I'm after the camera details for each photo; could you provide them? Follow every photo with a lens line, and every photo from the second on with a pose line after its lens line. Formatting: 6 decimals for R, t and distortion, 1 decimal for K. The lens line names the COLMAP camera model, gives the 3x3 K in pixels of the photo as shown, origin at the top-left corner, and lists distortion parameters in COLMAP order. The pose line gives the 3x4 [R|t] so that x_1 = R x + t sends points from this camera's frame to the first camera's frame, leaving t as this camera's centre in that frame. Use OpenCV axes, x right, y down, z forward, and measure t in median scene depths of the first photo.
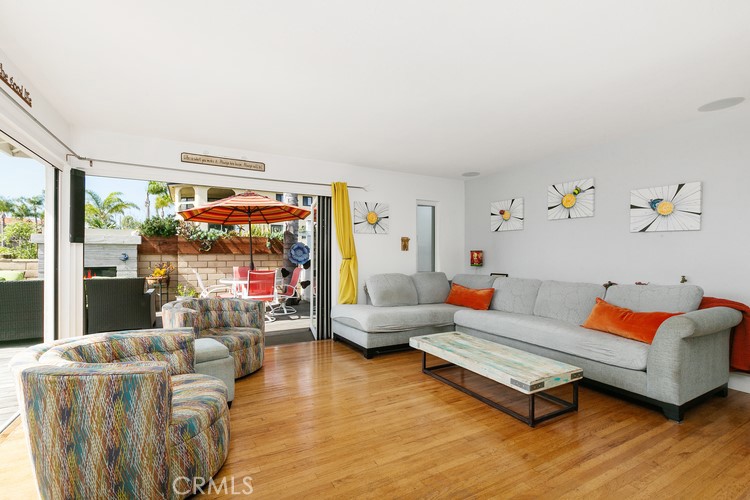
lens RADIAL K [[338.5, 0, 375.0], [0, 338.5, 250.0], [0, 0, 1]] dist [-0.000960, -0.000112]
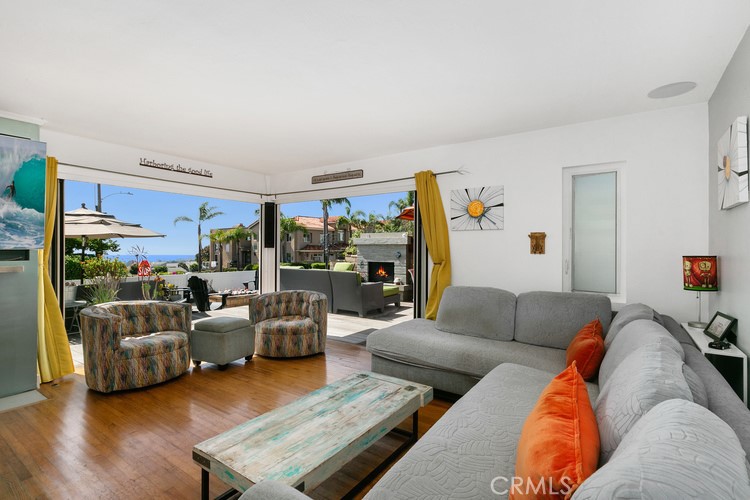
lens RADIAL K [[364.3, 0, 370.7], [0, 364.3, 249.1], [0, 0, 1]] dist [0.000159, -0.000780]
pose [[0.430896, 0.003348, -0.902395, 0.610241], [0.009198, 0.999925, 0.008101, -0.016664], [0.902355, -0.011791, 0.430833, 0.465029]]
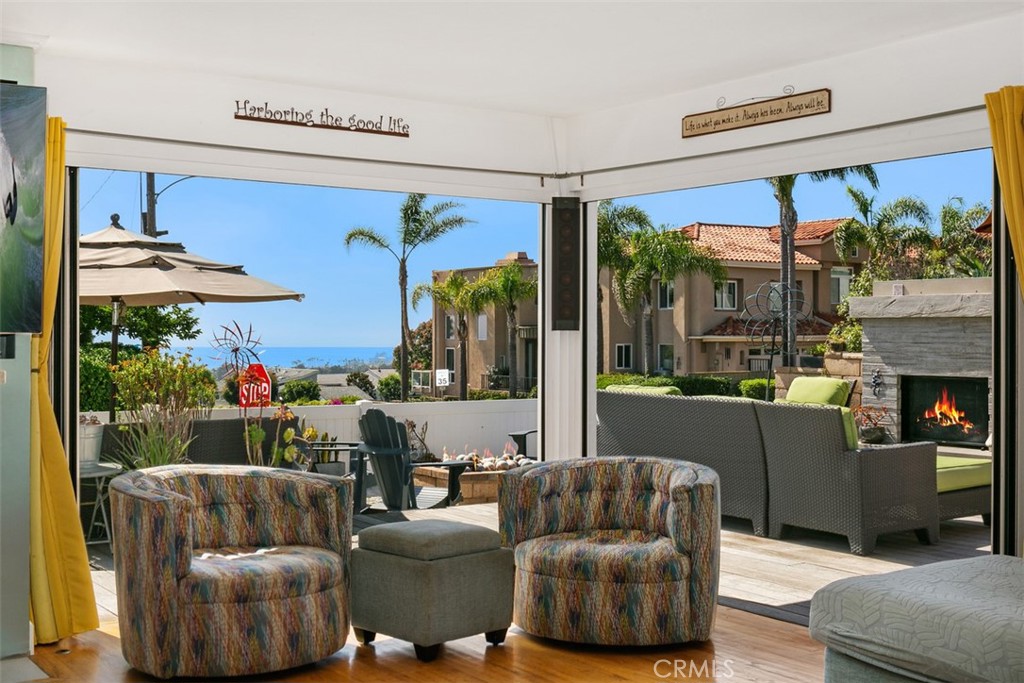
lens RADIAL K [[1221.3, 0, 512.0], [0, 1221.3, 341.5], [0, 0, 1]] dist [-0.018846, 0.010704]
pose [[0.092300, 0.011553, -0.995664, 0.744029], [0.010908, 0.999861, 0.012613, -0.019497], [0.995671, -0.012025, 0.092161, 0.494386]]
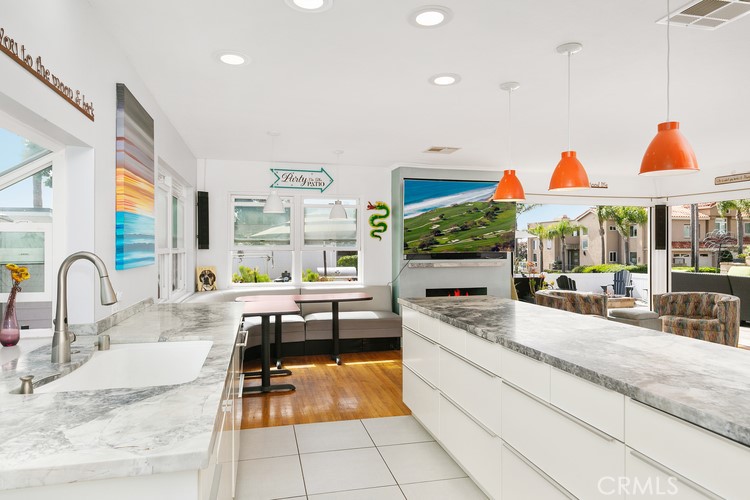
lens RADIAL K [[469.2, 0, 383.1], [0, 469.2, 248.8], [0, 0, 1]] dist [0.023155, -0.000757]
pose [[-0.246093, 0.008445, -0.969209, 1.138321], [0.014457, 0.999883, 0.005041, -0.037936], [0.969138, -0.012771, -0.246186, 0.176045]]
